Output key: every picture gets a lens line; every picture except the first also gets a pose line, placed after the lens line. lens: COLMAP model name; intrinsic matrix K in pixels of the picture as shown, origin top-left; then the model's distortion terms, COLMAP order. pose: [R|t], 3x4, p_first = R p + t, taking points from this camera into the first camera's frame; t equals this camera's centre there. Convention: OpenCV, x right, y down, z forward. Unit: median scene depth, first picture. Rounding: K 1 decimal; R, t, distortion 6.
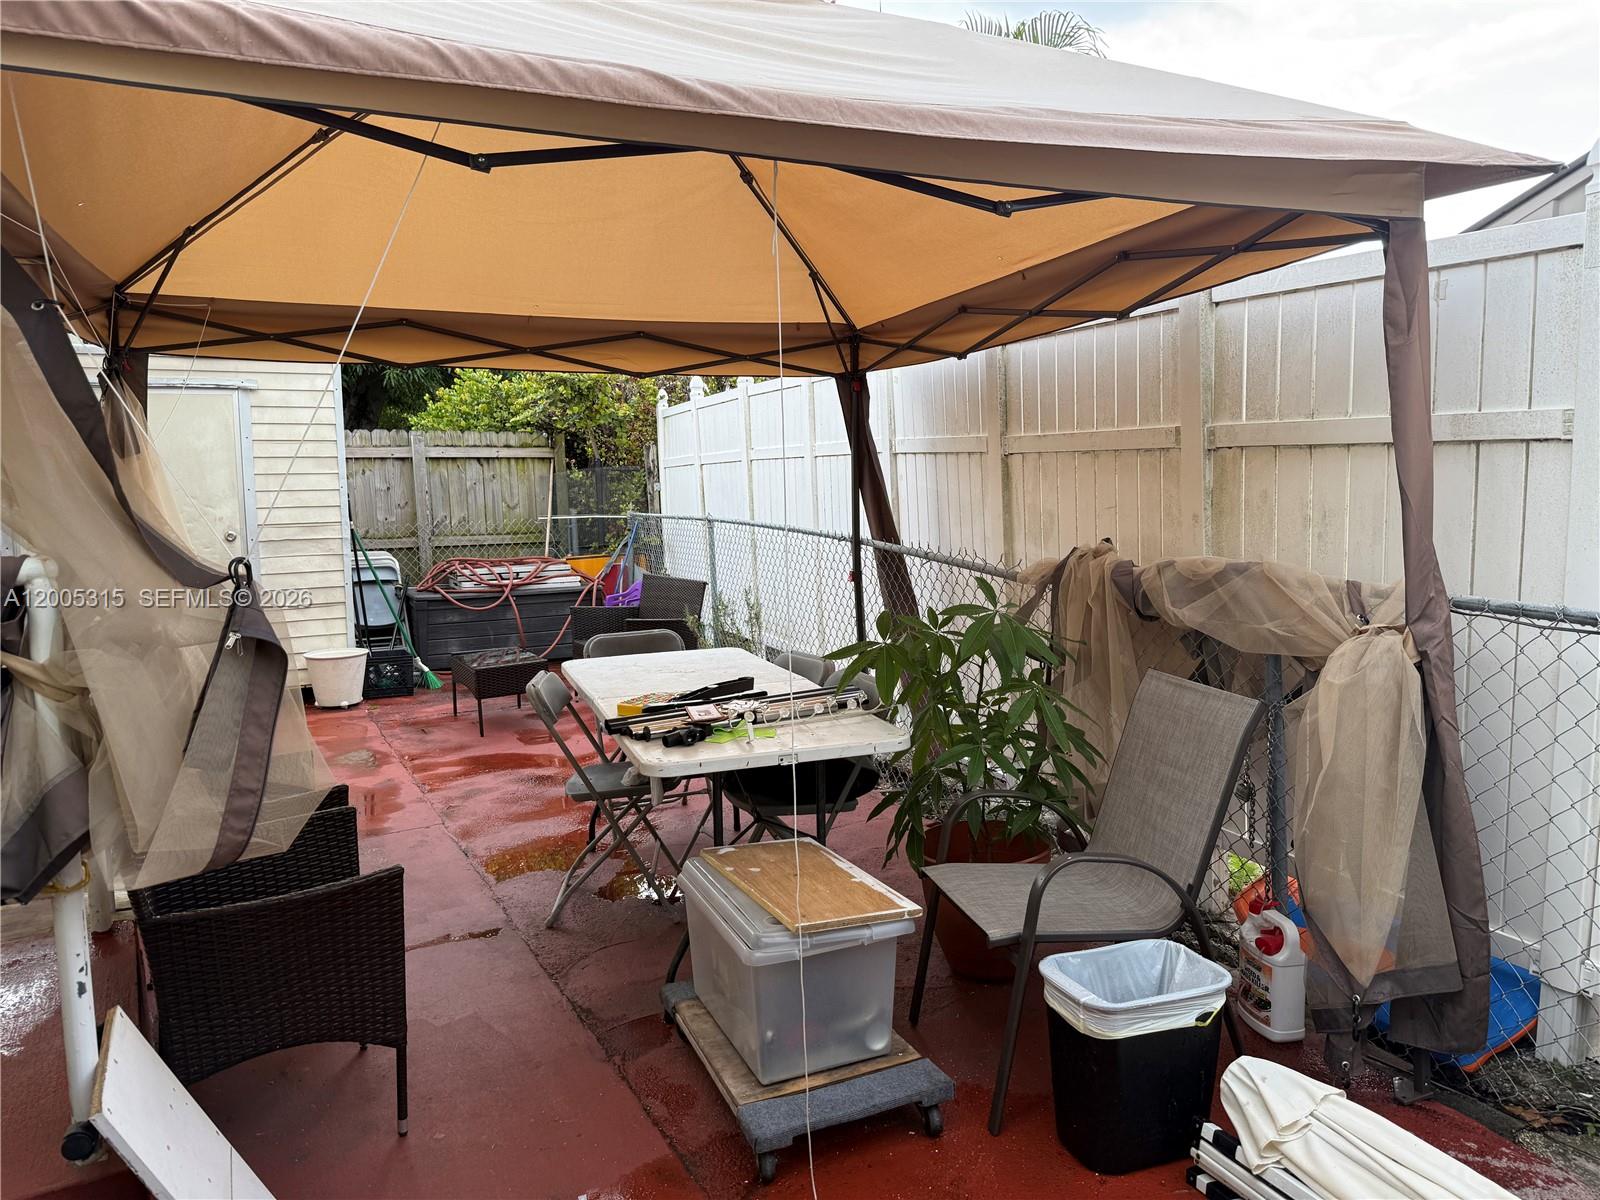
lens RADIAL K [[1120.8, 0, 800.0], [0, 1120.8, 600.0], [0, 0, 1]] dist [0.067167, -0.090072]
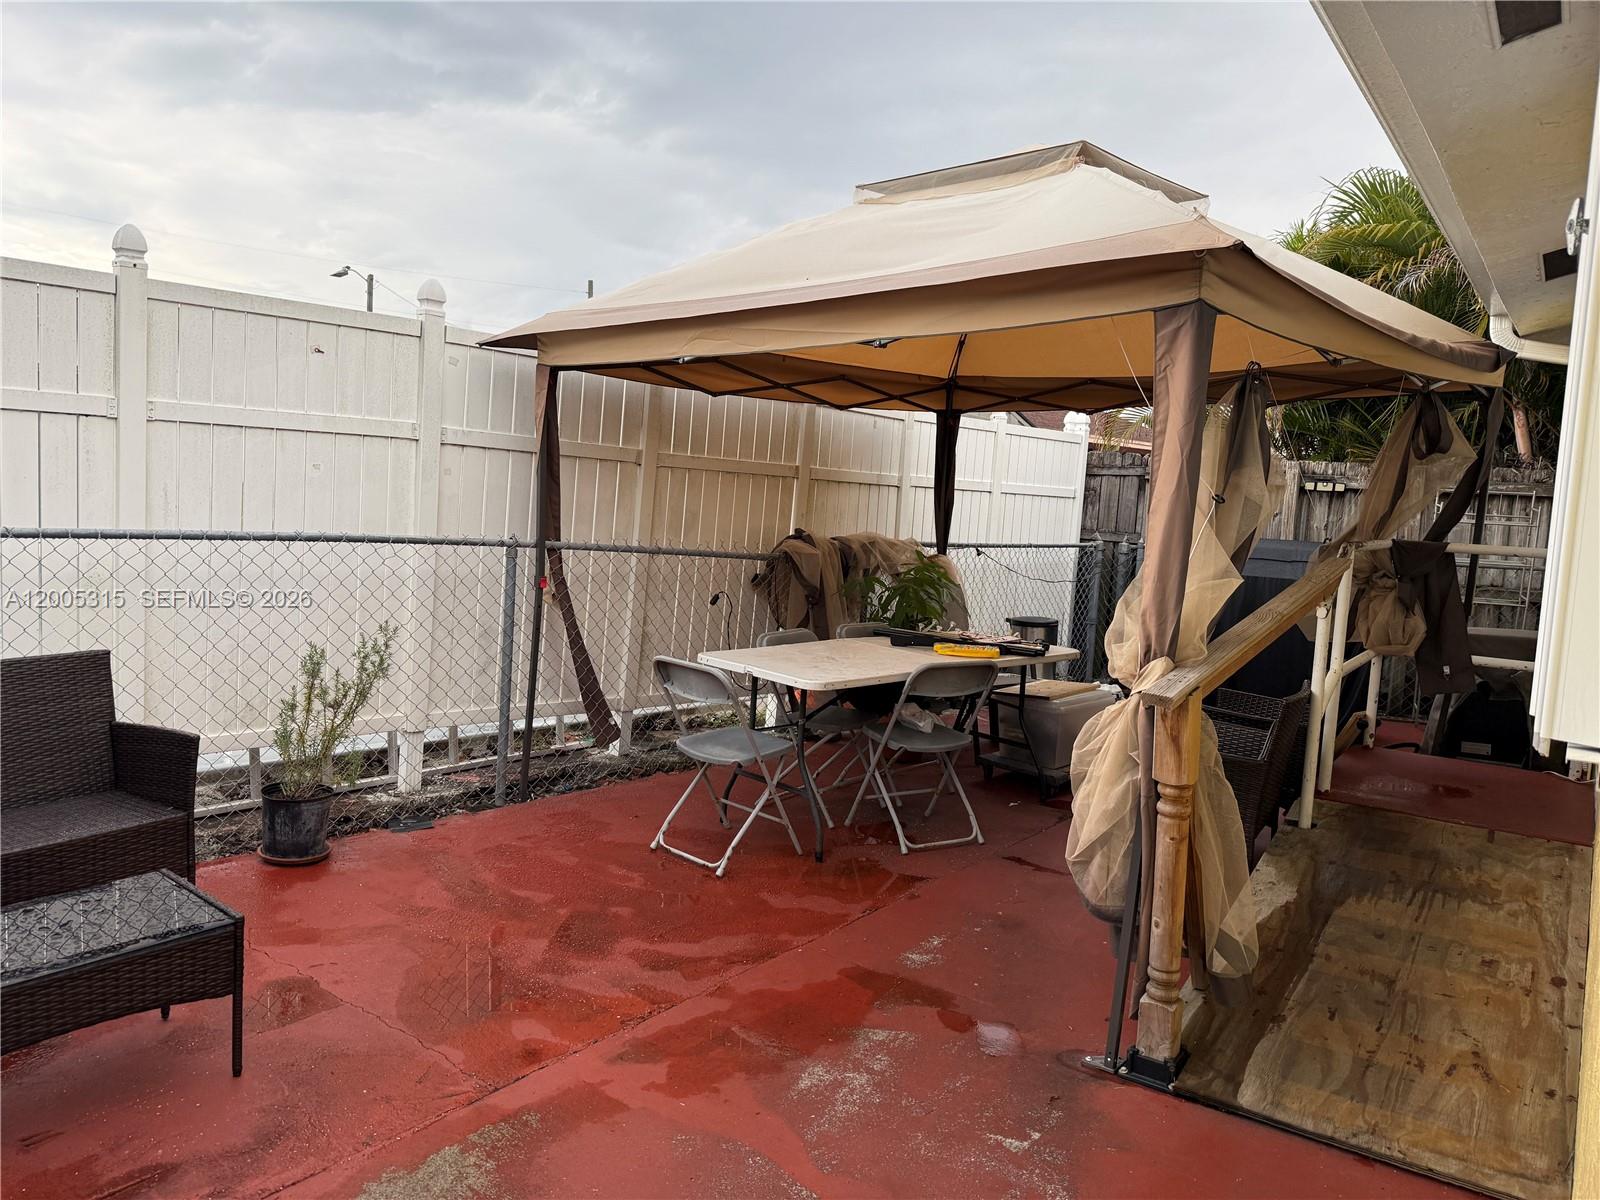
lens RADIAL K [[1126.4, 0, 789.0], [0, 1126.4, 596.6], [0, 0, 1]] dist [0.129249, -0.195709]
pose [[-0.412072, -0.093549, 0.906336, -1.136557], [0.048461, 0.991057, 0.124327, -0.145291], [-0.909862, 0.095153, -0.403854, 1.506870]]
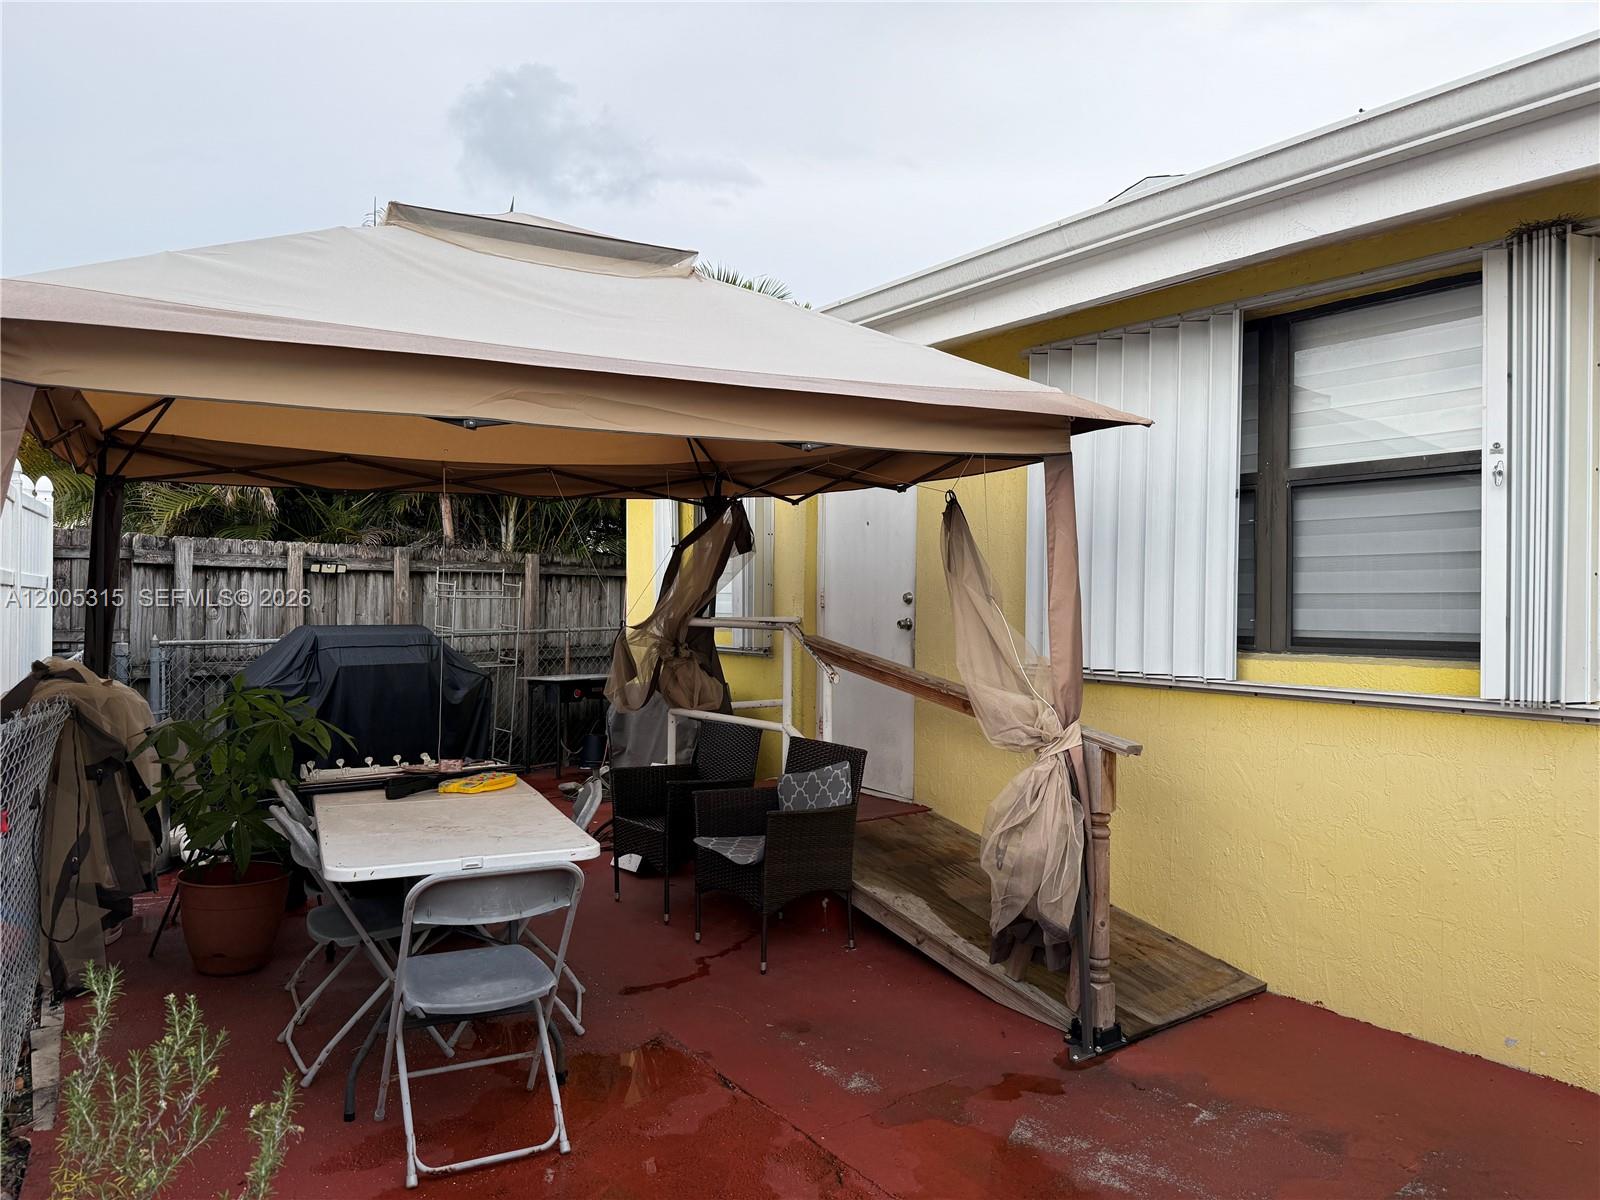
lens RADIAL K [[1127.0, 0, 800.0], [0, 1127.0, 600.0], [0, 0, 1]] dist [0.072051, -0.090244]
pose [[-0.993043, 0.008439, -0.117453, -0.272023], [-0.004216, 0.994241, 0.107088, -0.201422], [0.117681, 0.106838, -0.987288, 1.876352]]
